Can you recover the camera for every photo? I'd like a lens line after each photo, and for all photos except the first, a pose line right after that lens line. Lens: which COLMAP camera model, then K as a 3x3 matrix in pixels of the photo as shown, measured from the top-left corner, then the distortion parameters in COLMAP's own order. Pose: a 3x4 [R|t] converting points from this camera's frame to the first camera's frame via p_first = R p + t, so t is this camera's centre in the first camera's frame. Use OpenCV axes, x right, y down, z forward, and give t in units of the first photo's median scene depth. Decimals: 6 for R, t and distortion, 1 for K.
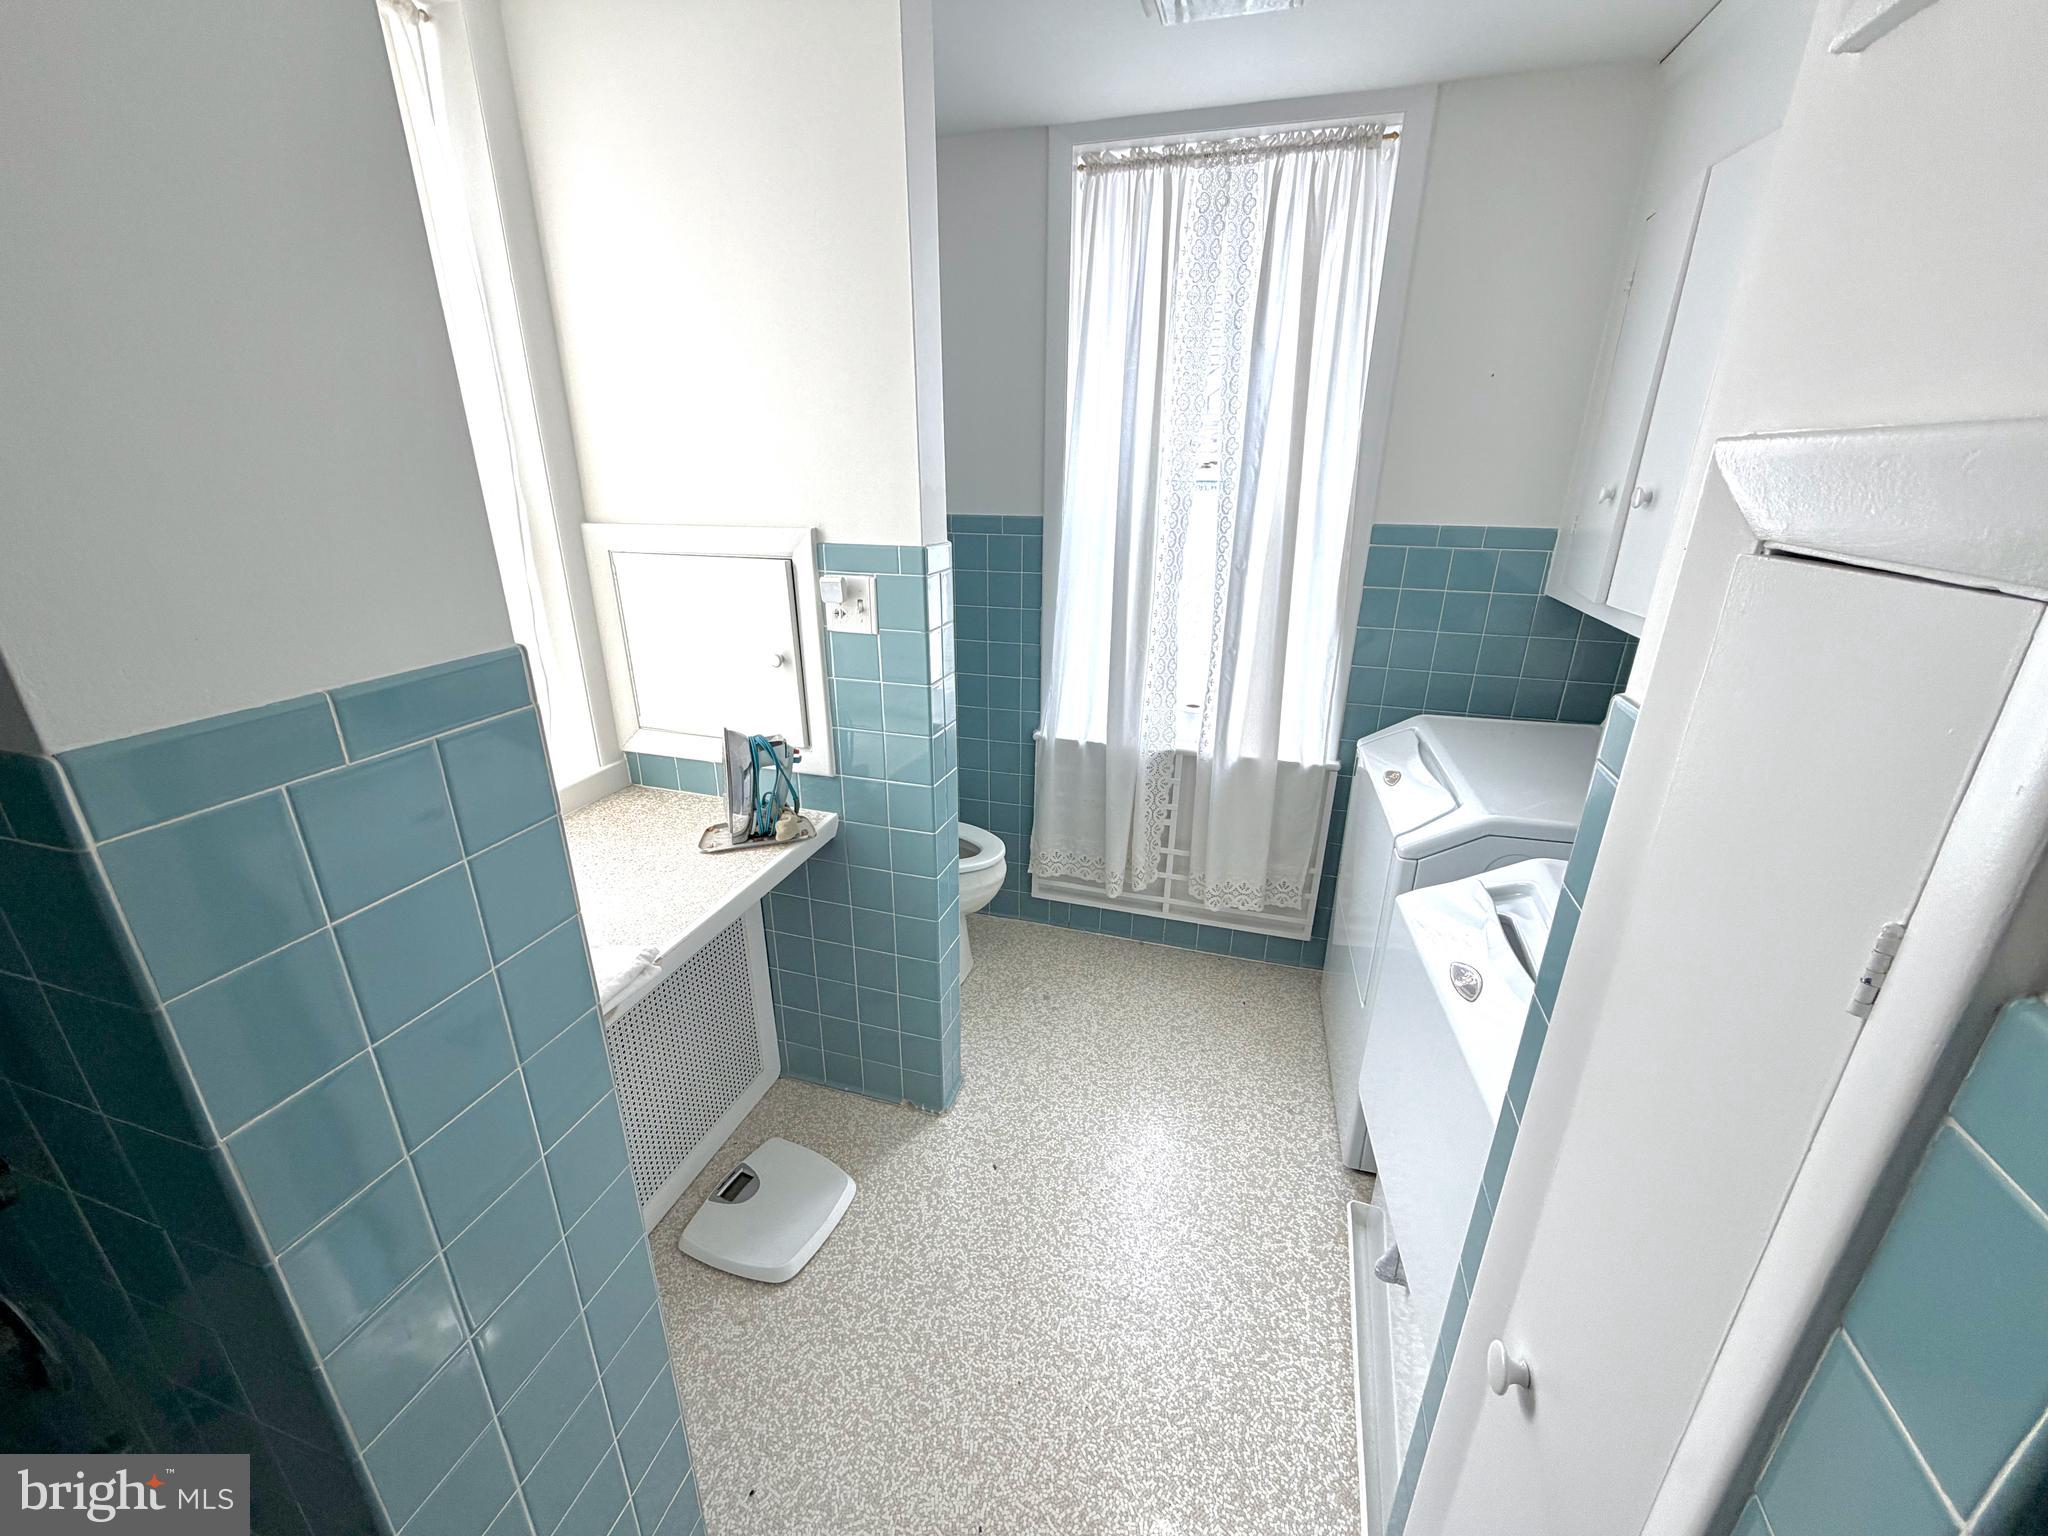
lens RADIAL K [[811.6, 0, 1020.4], [0, 811.6, 767.3], [0, 0, 1]] dist [-0.000828, -0.000084]
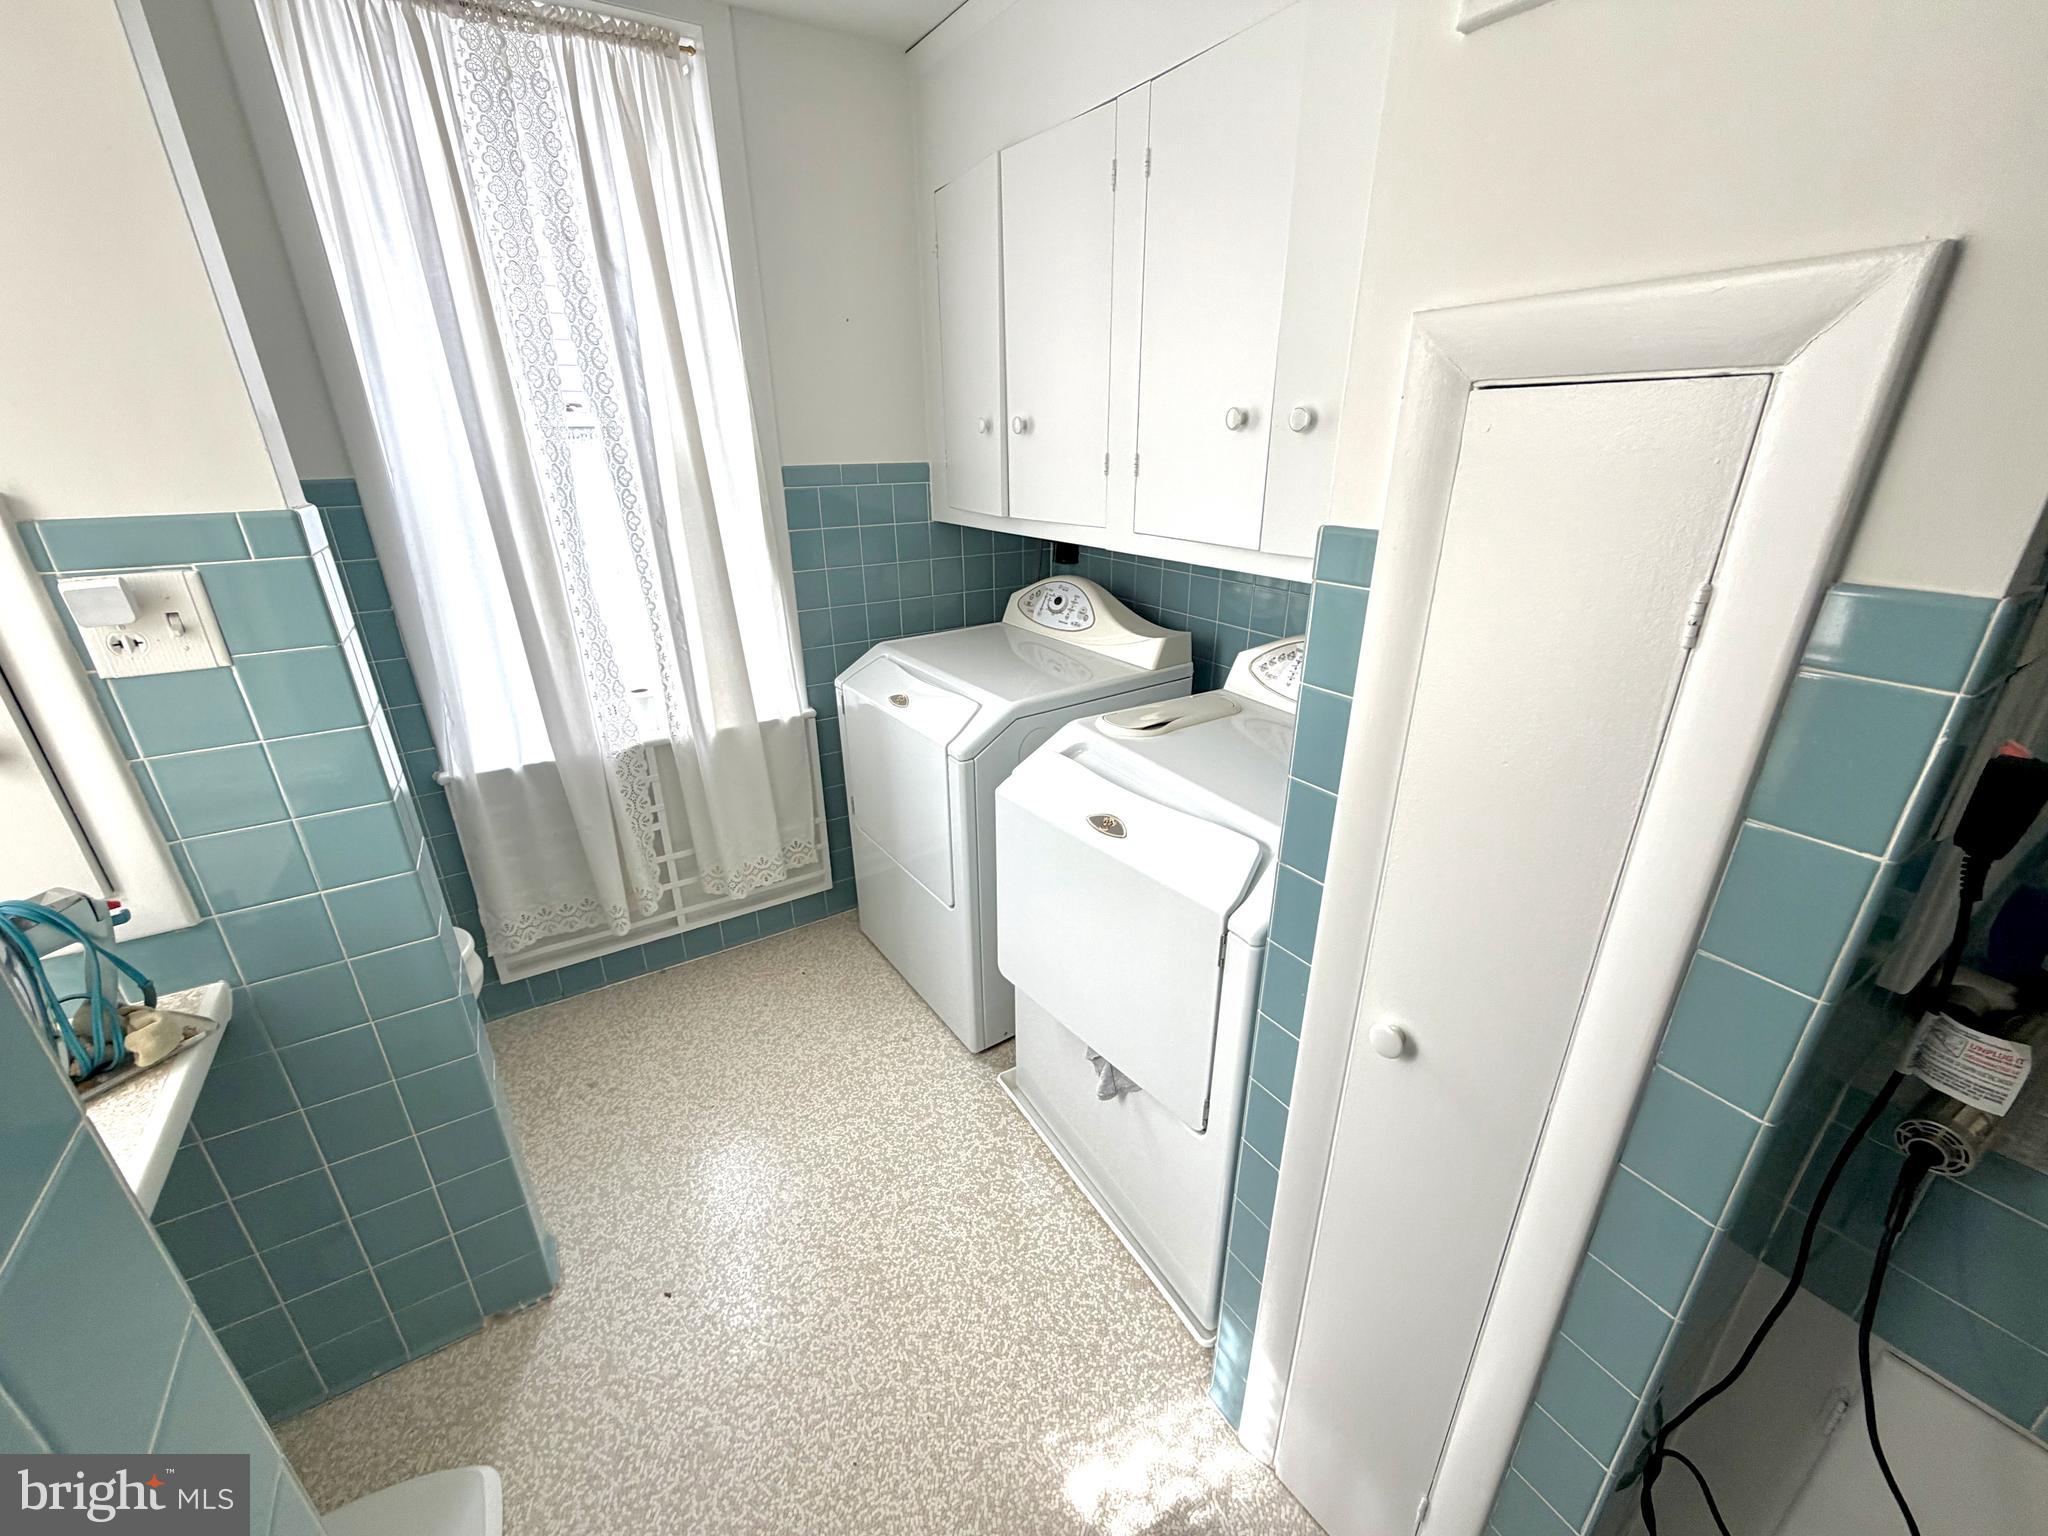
lens RADIAL K [[811.6, 0, 1017.1], [0, 811.6, 766.6], [0, 0, 1]] dist [-0.000828, -0.000084]
pose [[0.653985, -0.297065, 0.695741, -0.210263], [0.277770, 0.949731, 0.144413, -0.016038], [-0.703667, 0.098812, 0.703625, 0.157311]]
